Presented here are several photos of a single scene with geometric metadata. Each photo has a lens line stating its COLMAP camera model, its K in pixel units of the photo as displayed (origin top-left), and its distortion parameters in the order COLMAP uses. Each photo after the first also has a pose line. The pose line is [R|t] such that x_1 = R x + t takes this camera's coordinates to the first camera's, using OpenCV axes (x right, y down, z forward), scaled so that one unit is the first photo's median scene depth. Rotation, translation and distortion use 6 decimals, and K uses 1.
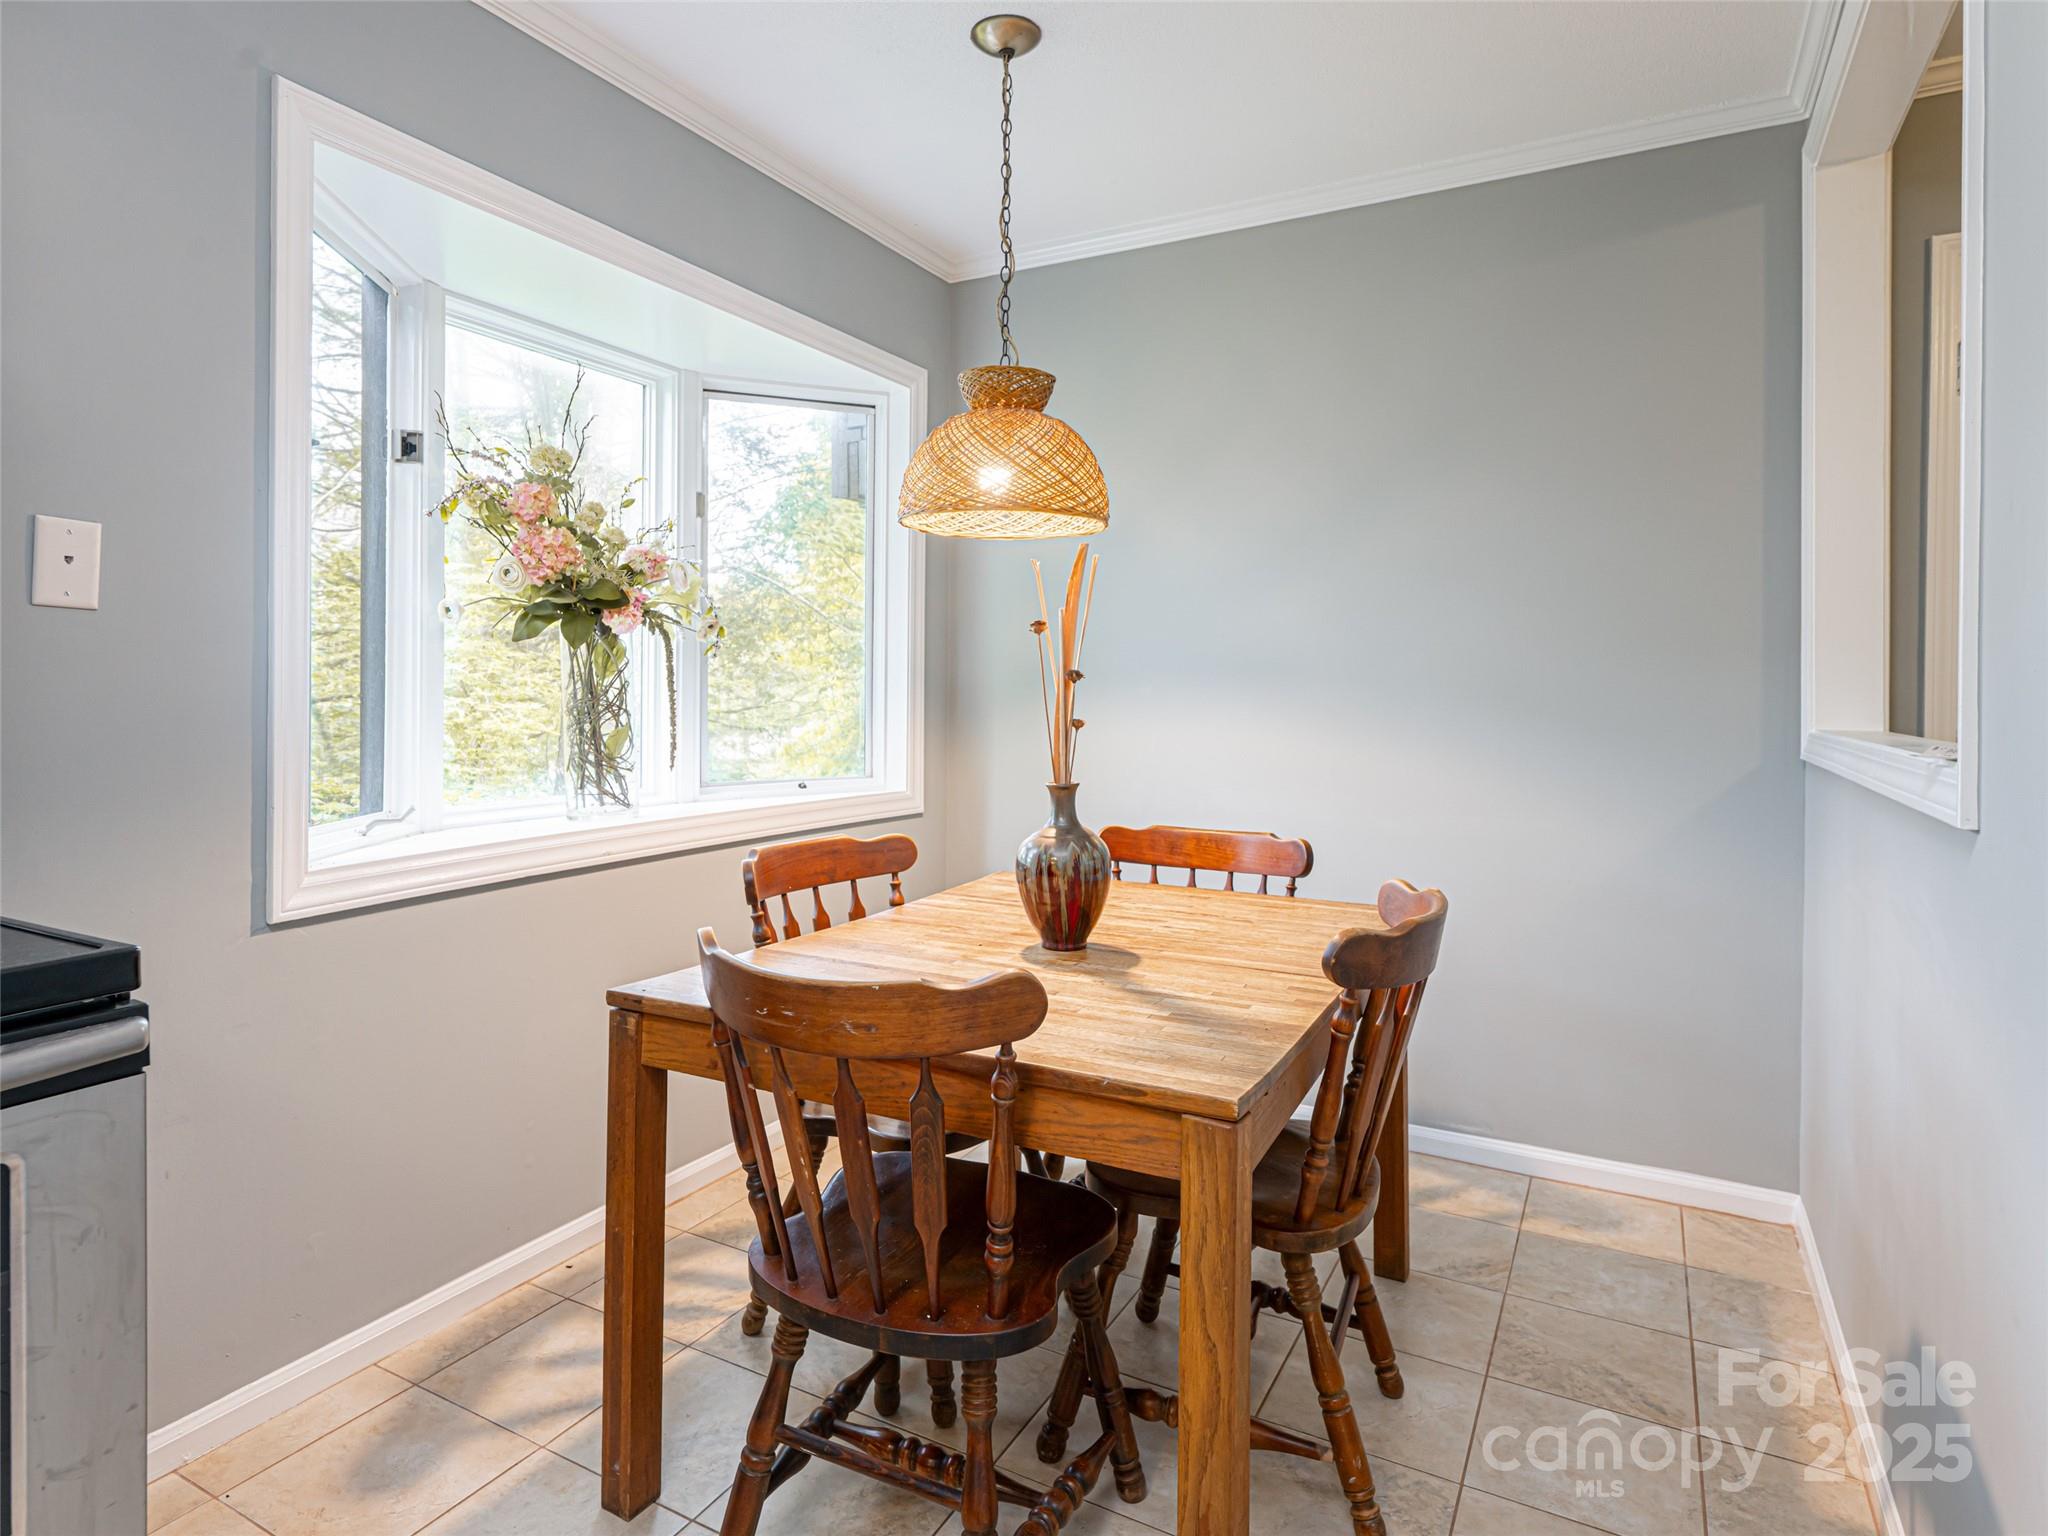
lens RADIAL K [[1162.5, 0, 1006.8], [0, 1162.5, 685.3], [0, 0, 1]] dist [0.012297, -0.001425]
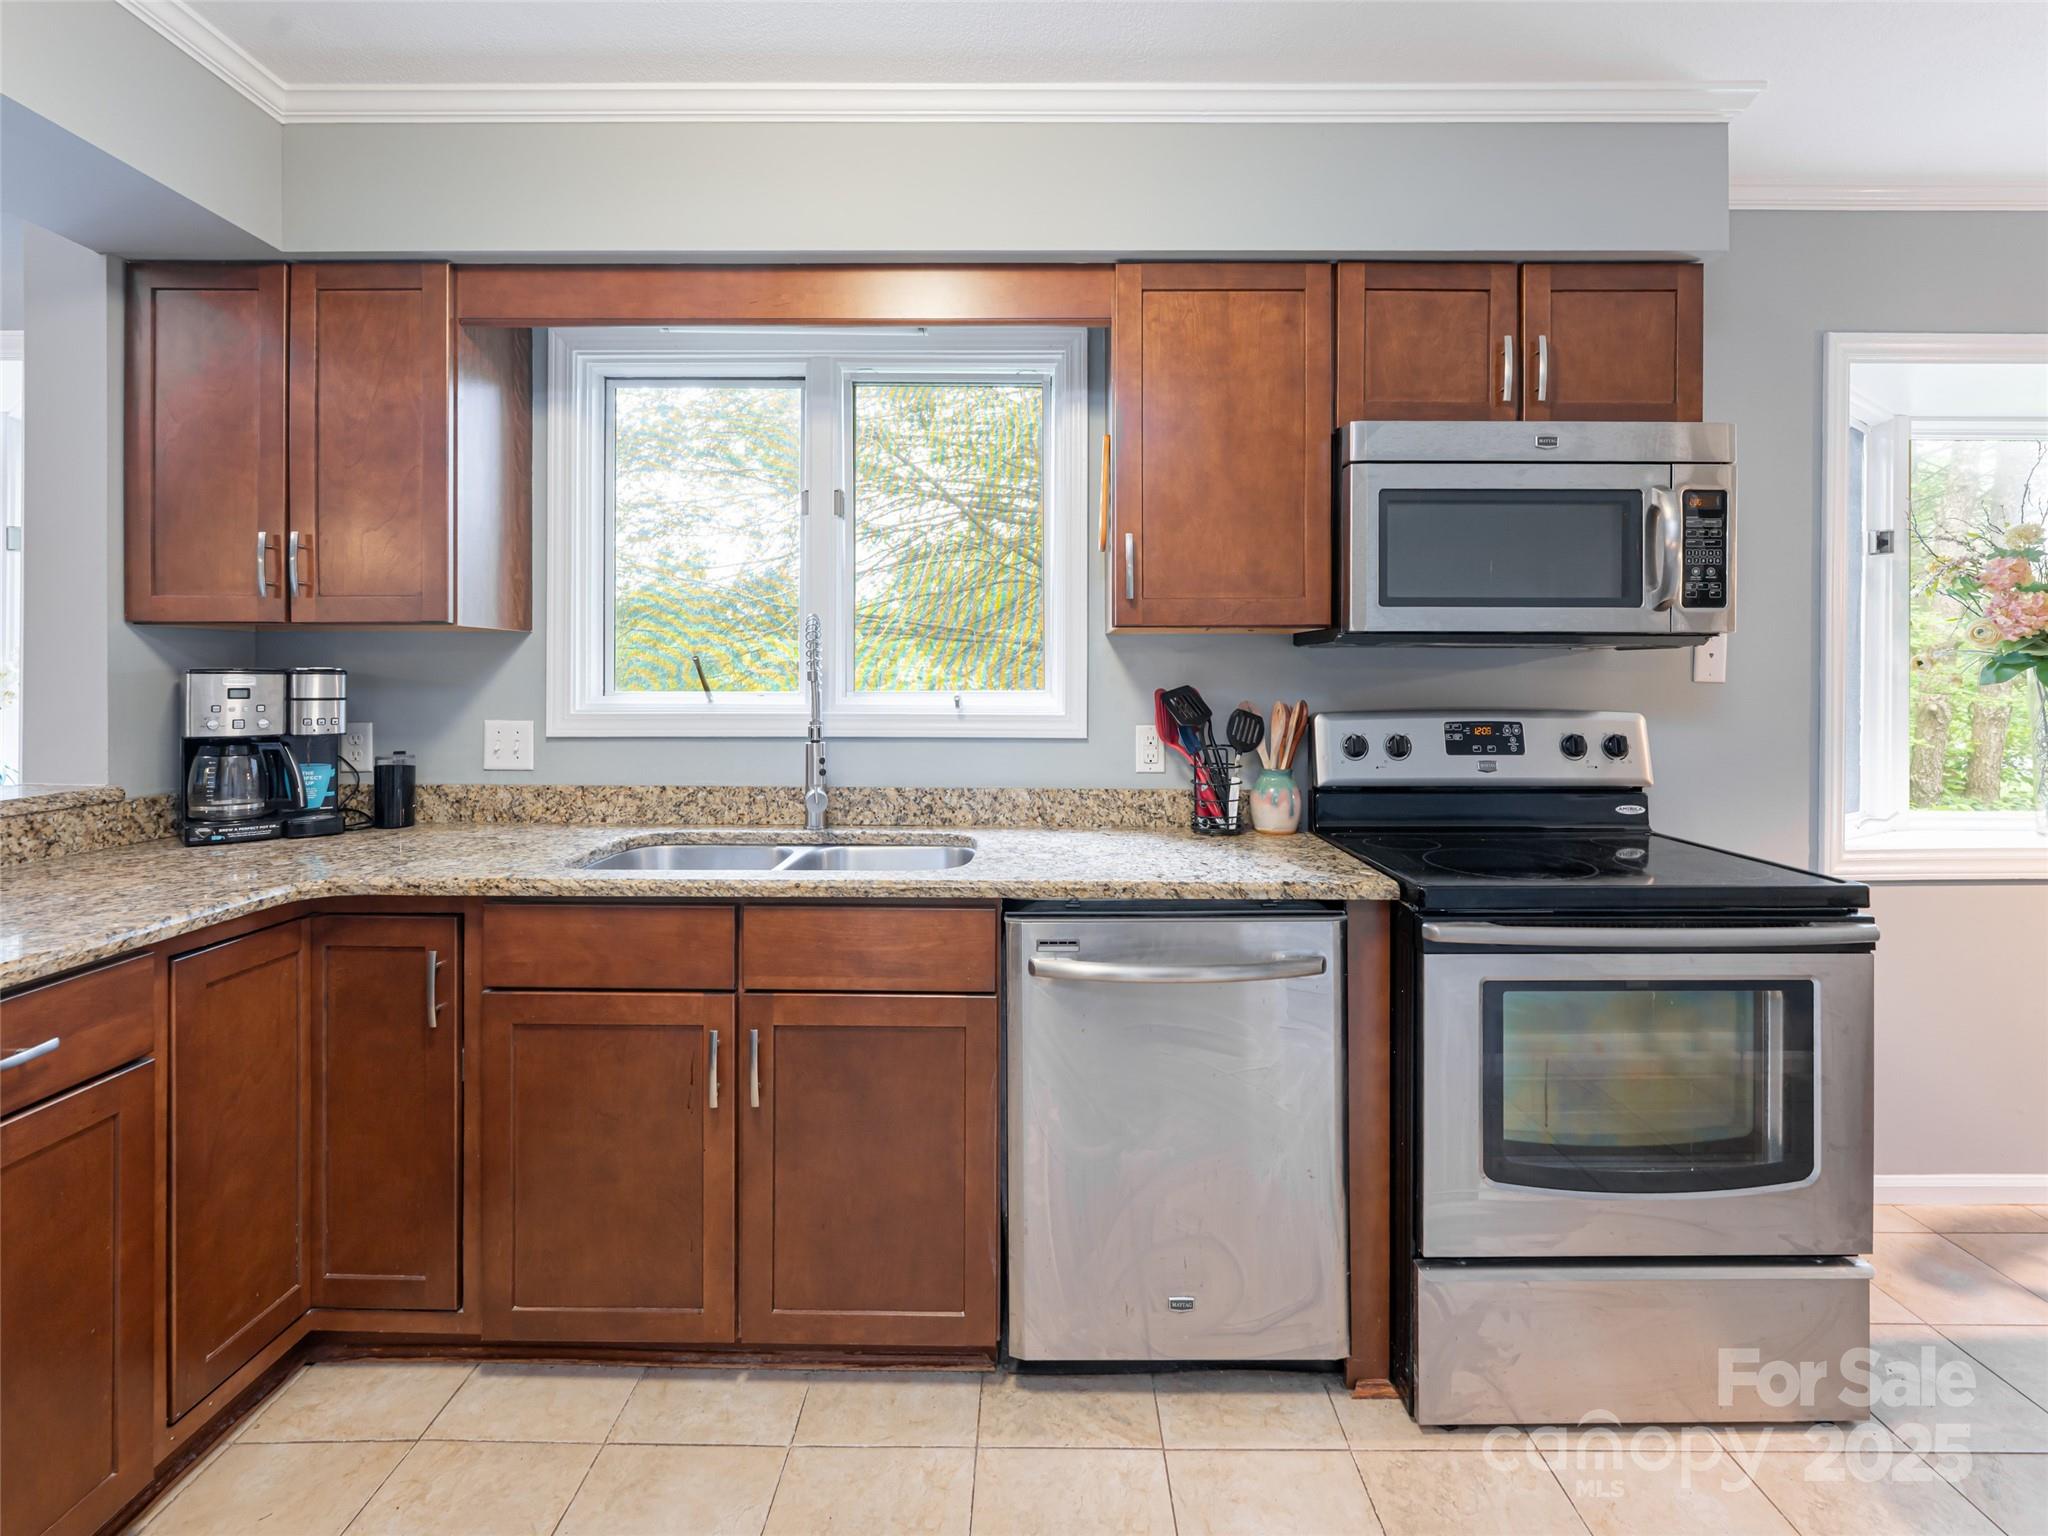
lens RADIAL K [[957.9, 0, 1021.6], [0, 957.9, 672.9], [0, 0, 1]] dist [0.003814, 0.000118]
pose [[0.482382, -0.007315, -0.875930, -0.021415], [0.000945, 0.999969, -0.007830, -0.047061], [0.875960, 0.002949, 0.482374, -0.413863]]
